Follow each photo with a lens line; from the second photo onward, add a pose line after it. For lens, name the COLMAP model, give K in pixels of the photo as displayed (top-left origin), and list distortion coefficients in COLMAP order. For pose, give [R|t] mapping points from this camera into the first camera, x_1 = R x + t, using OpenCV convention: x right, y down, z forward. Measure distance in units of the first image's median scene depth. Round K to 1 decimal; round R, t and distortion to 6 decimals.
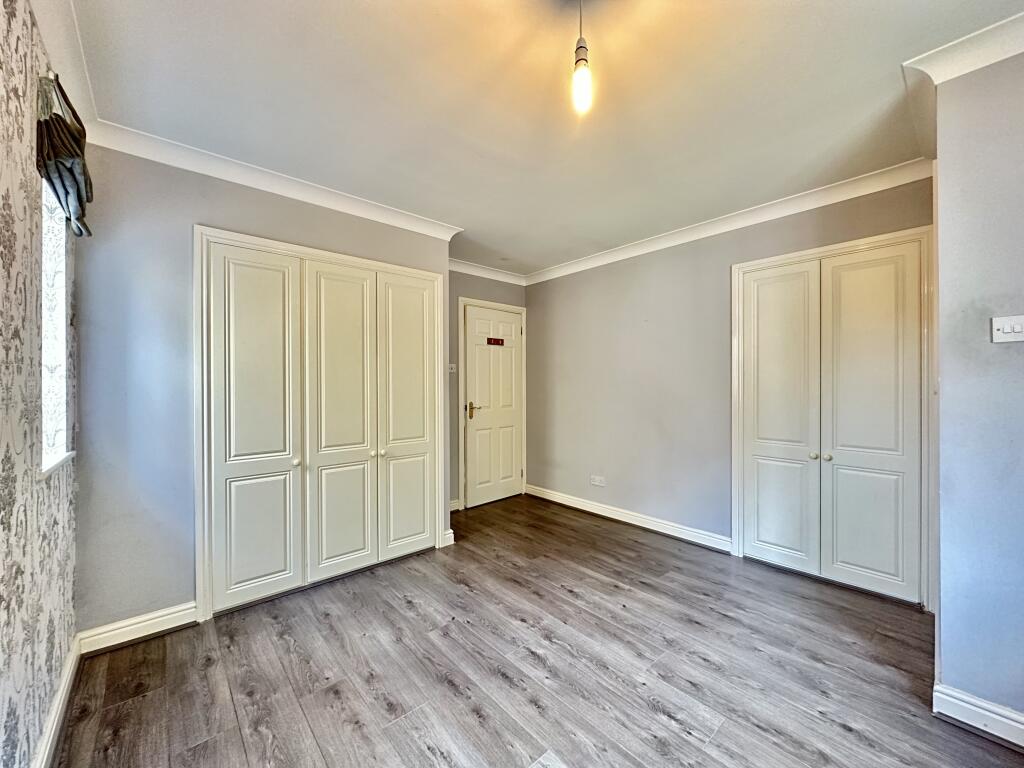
lens RADIAL K [[408.1, 0, 512.2], [0, 408.1, 385.6], [0, 0, 1]] dist [-0.004369, -0.000329]
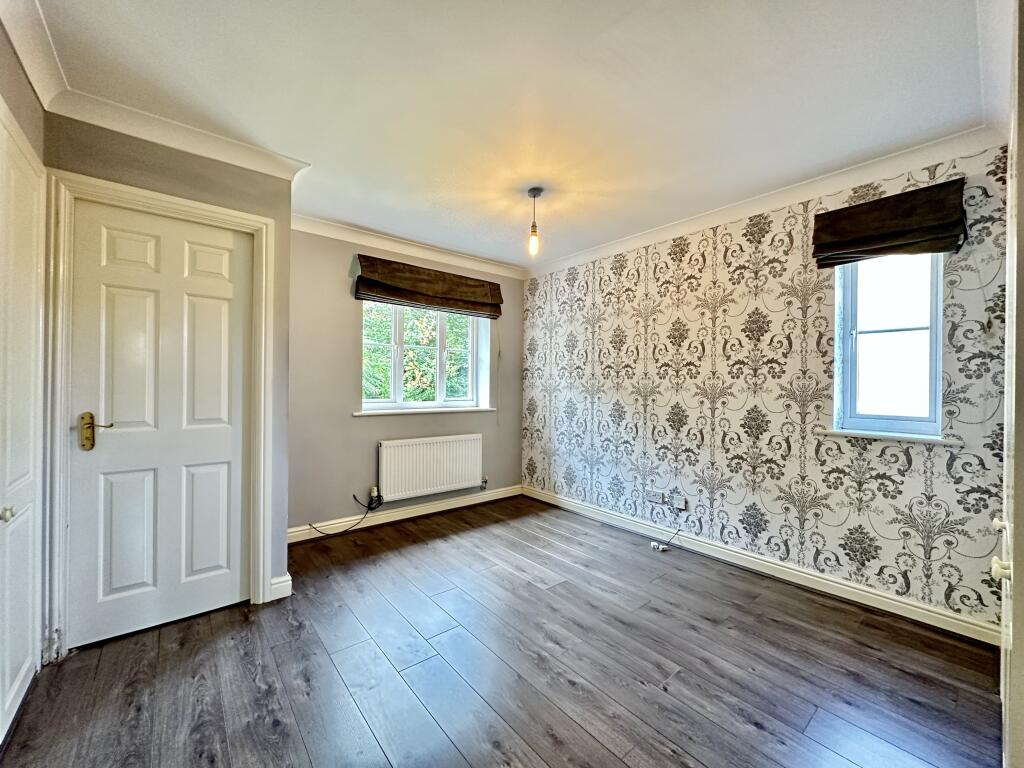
lens RADIAL K [[408.1, 0, 511.6], [0, 408.1, 382.2], [0, 0, 1]] dist [-0.004369, -0.000329]
pose [[-0.999693, -0.005549, 0.024157, 0.138789], [-0.005499, 0.999983, 0.002129, 0.001925], [-0.024168, 0.001995, -0.999706, 1.932814]]
